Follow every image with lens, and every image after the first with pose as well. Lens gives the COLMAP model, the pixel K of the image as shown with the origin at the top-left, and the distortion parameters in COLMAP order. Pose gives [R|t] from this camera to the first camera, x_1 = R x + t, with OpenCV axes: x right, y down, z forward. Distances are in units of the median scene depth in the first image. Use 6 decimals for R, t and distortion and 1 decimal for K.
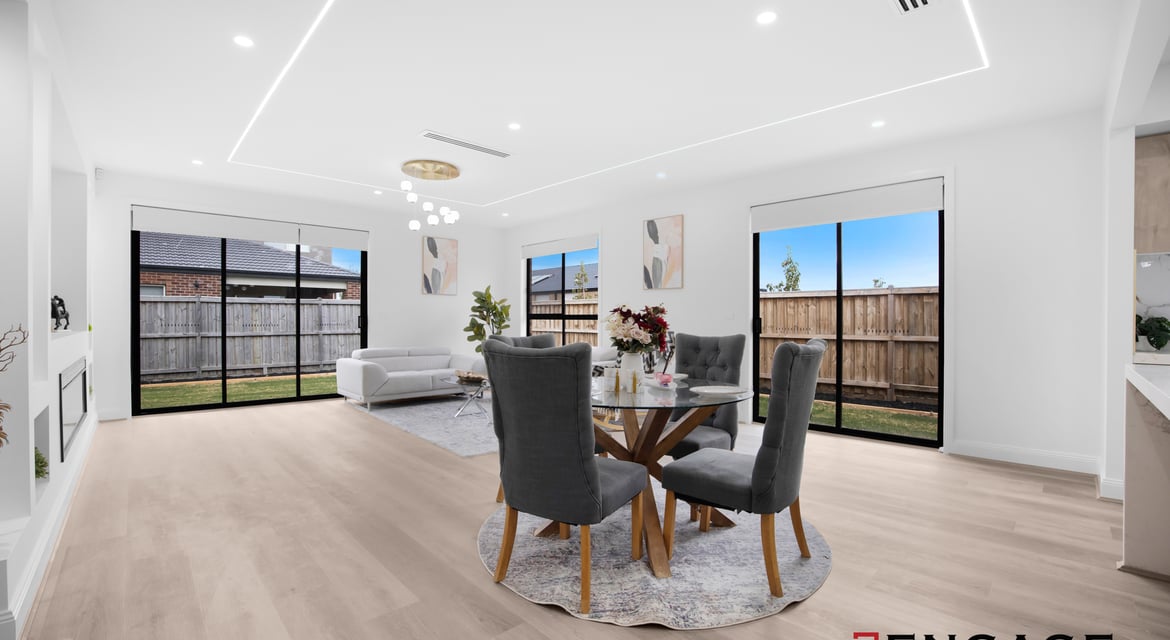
lens RADIAL K [[509.2, 0, 594.3], [0, 509.2, 323.8], [0, 0, 1]] dist [-0.048787, 0.003490]
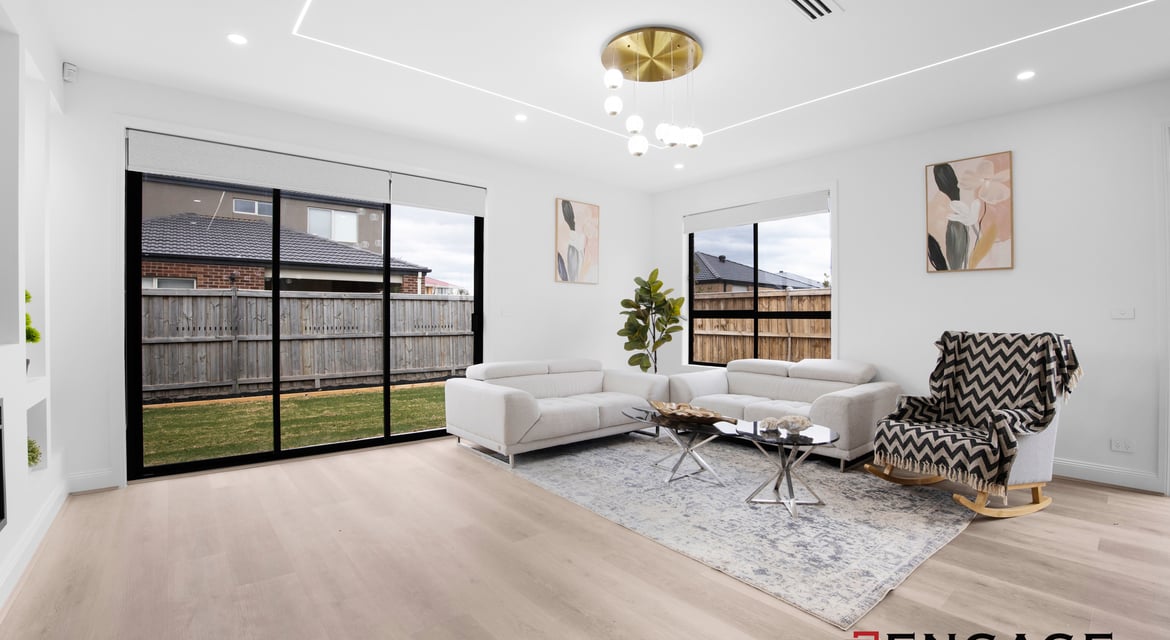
lens RADIAL K [[509.2, 0, 607.1], [0, 509.2, 320.5], [0, 0, 1]] dist [-0.048787, 0.003490]
pose [[0.999555, -0.001103, -0.029804, -0.247265], [0.001006, 0.999994, -0.003280, -0.003649], [0.029807, 0.003248, 0.999550, 0.305082]]
